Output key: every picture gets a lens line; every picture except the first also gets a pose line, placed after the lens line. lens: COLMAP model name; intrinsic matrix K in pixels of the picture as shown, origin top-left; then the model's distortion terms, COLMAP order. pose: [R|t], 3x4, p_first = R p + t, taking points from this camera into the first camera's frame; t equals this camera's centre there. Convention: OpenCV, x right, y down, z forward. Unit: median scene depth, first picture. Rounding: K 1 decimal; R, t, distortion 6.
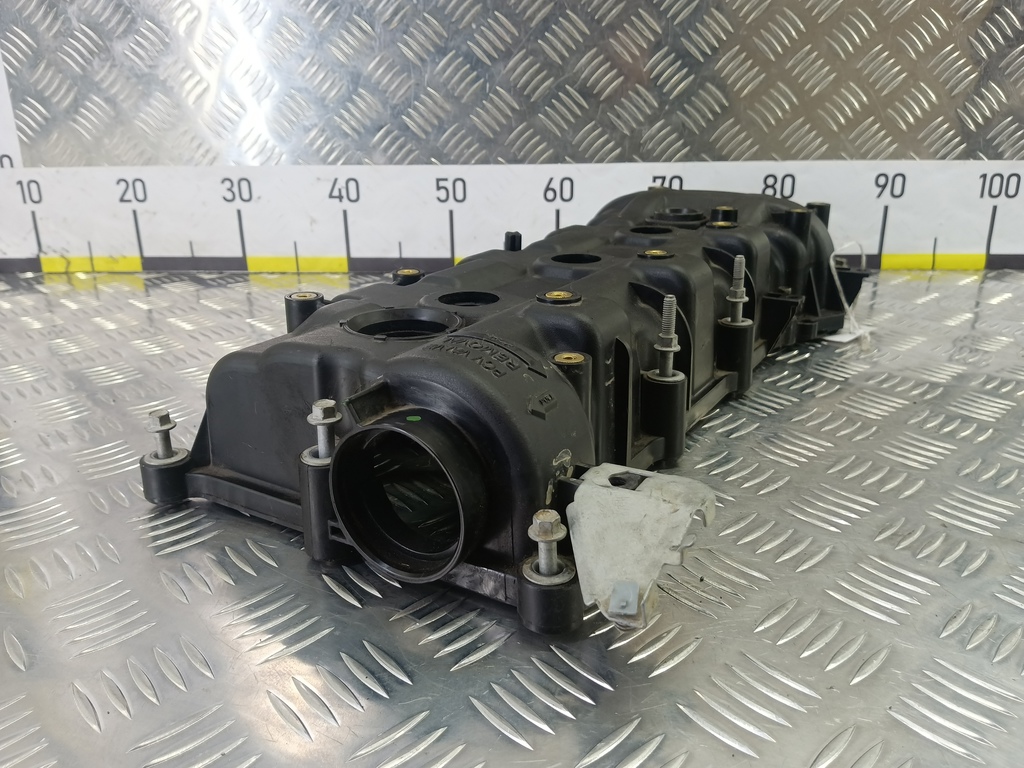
lens RADIAL K [[817.9, 0, 512.0], [0, 817.9, 384.0], [0, 0, 1]] dist [0.066067, -0.172134]
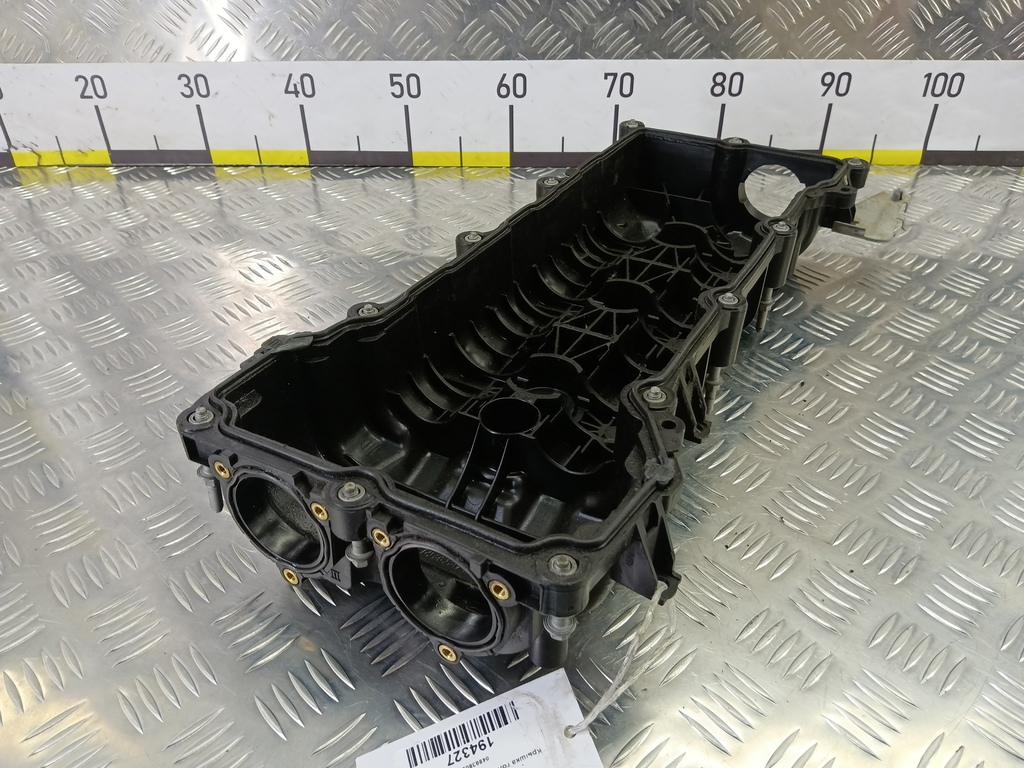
lens RADIAL K [[813.3, 0, 512.0], [0, 813.3, 384.0], [0, 0, 1]] dist [0.027063, -0.105902]
pose [[0.999912, -0.006163, 0.011771, 0.044086], [0.002569, 0.958862, 0.283861, -0.173008], [-0.013037, -0.283806, 0.958793, -0.068399]]
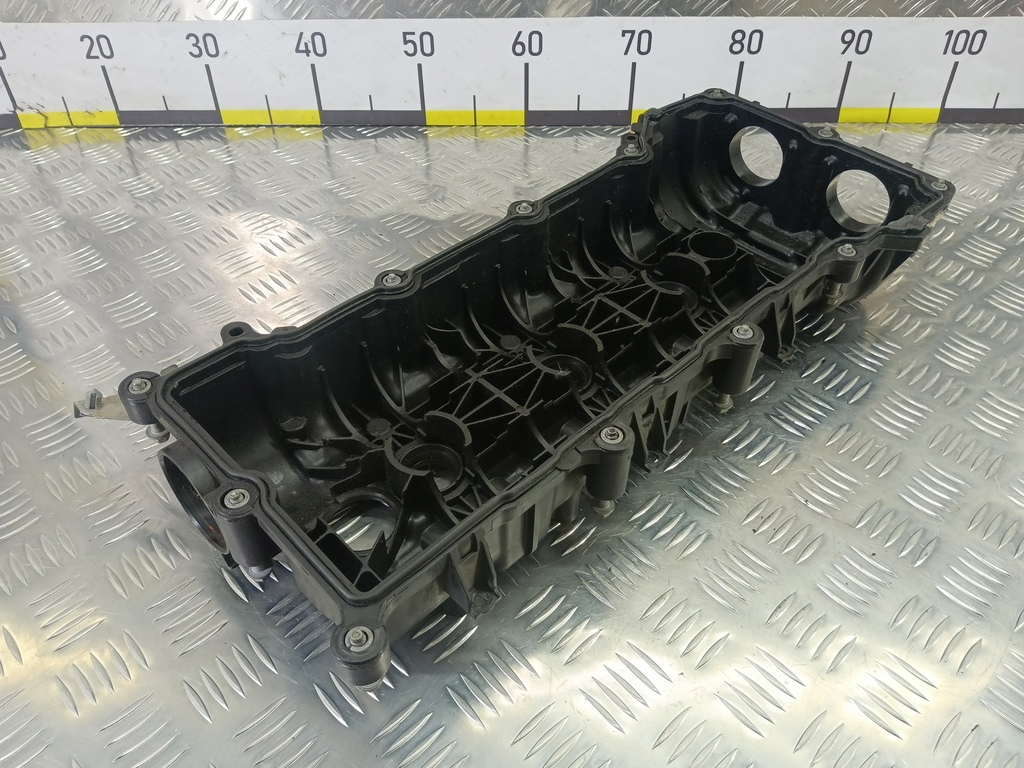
lens RADIAL K [[816.0, 0, 512.0], [0, 816.0, 384.0], [0, 0, 1]] dist [-0.010837, -0.040187]
pose [[0.999759, -0.014054, 0.016851, 0.016531], [0.006944, 0.931129, 0.364623, -0.216732], [-0.020815, -0.364418, 0.931003, -0.066294]]
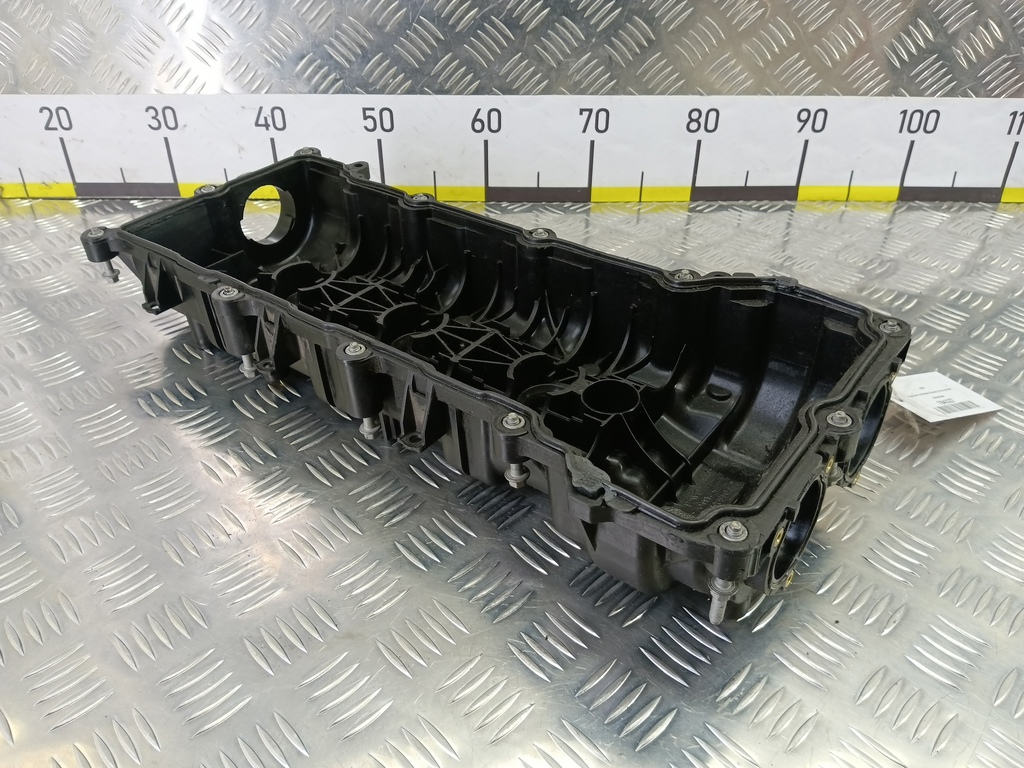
lens RADIAL K [[815.9, 0, 512.0], [0, 815.9, 384.0], [0, 0, 1]] dist [0.037947, -0.124162]
pose [[0.999352, -0.006262, 0.035436, 0.052054], [-0.002522, 0.970134, 0.242555, -0.170757], [-0.035897, -0.242487, 0.969490, -0.046799]]
